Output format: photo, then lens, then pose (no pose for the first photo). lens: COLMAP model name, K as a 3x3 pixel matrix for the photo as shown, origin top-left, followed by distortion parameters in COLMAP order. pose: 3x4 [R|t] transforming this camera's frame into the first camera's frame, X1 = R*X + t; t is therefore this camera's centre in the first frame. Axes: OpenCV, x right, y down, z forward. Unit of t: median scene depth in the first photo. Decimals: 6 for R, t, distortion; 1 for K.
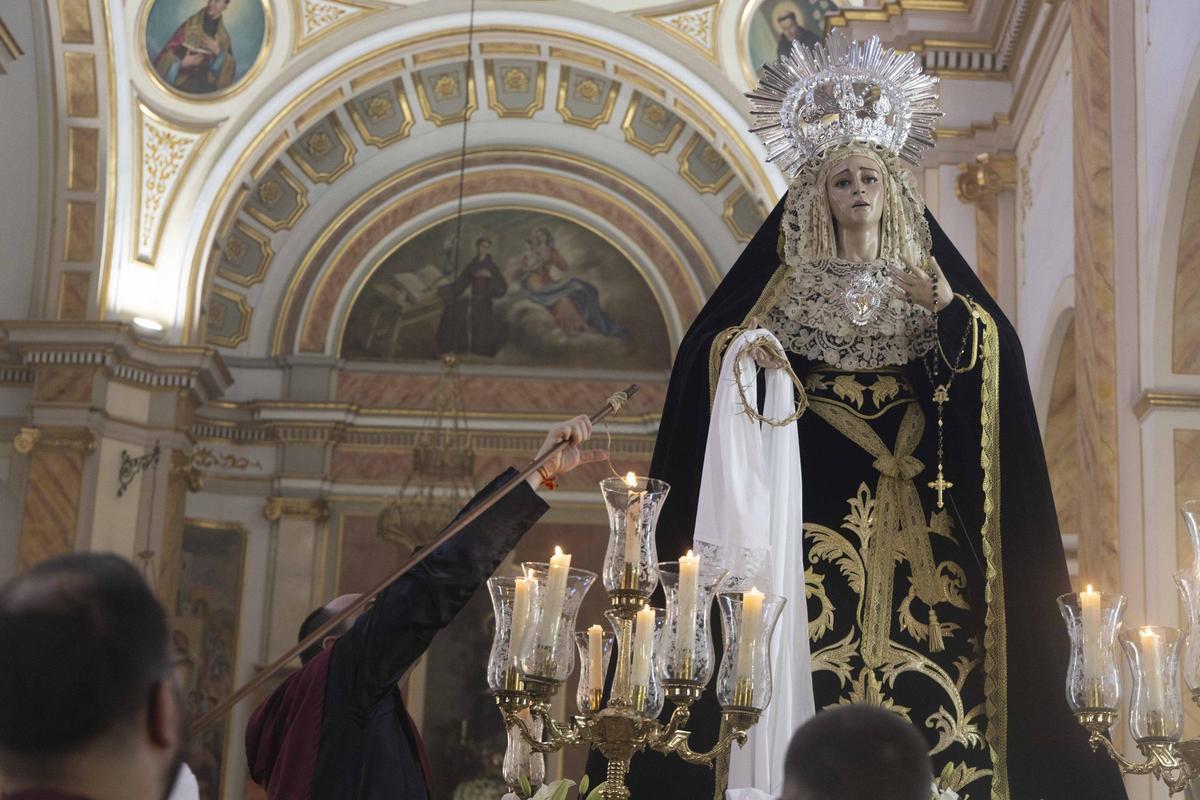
lens RADIAL K [[2092.2, 0, 600.8], [0, 2092.2, 400.1], [0, 0, 1]] dist [0.031971, 0.112845]
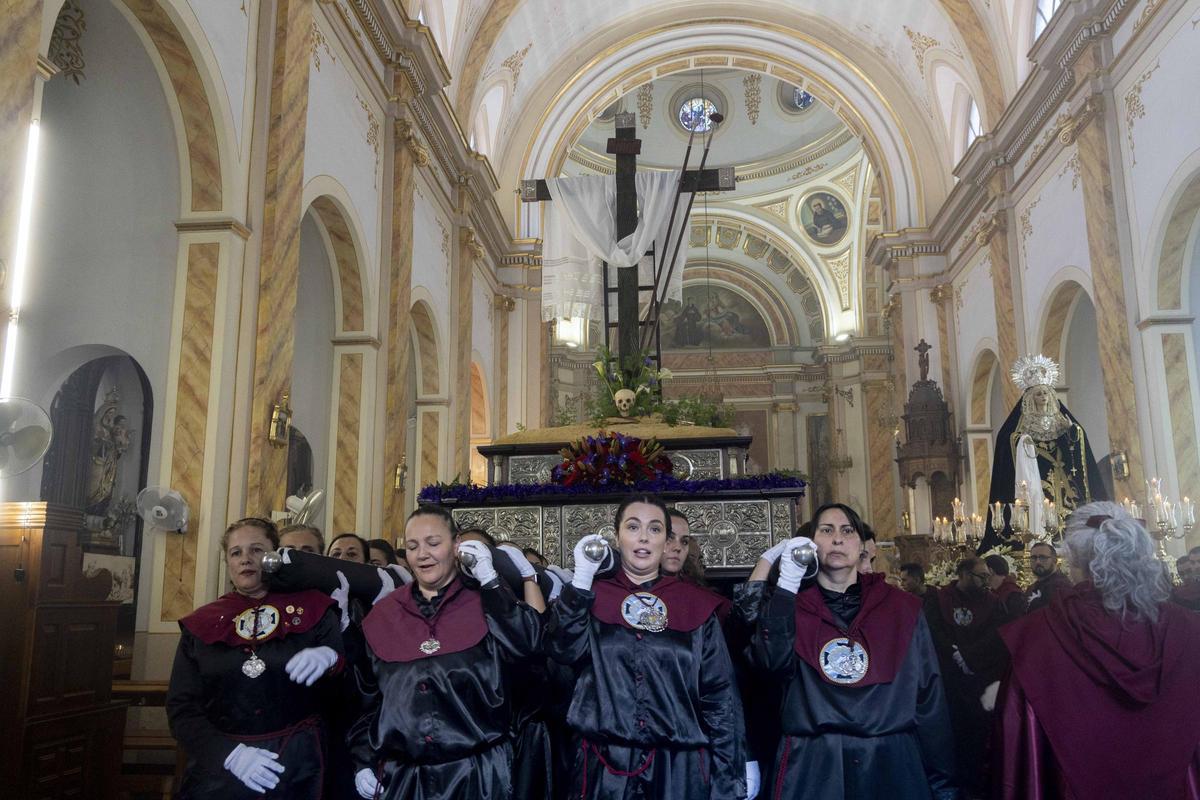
lens RADIAL K [[962.5, 0, 600.0], [0, 962.5, 400.0], [0, 0, 1]] dist [0.005428, -0.001397]
pose [[0.996646, -0.059566, -0.056121, -0.110310], [0.063680, 0.995177, 0.074613, -0.050245], [0.051406, -0.077936, 0.995632, -0.159734]]
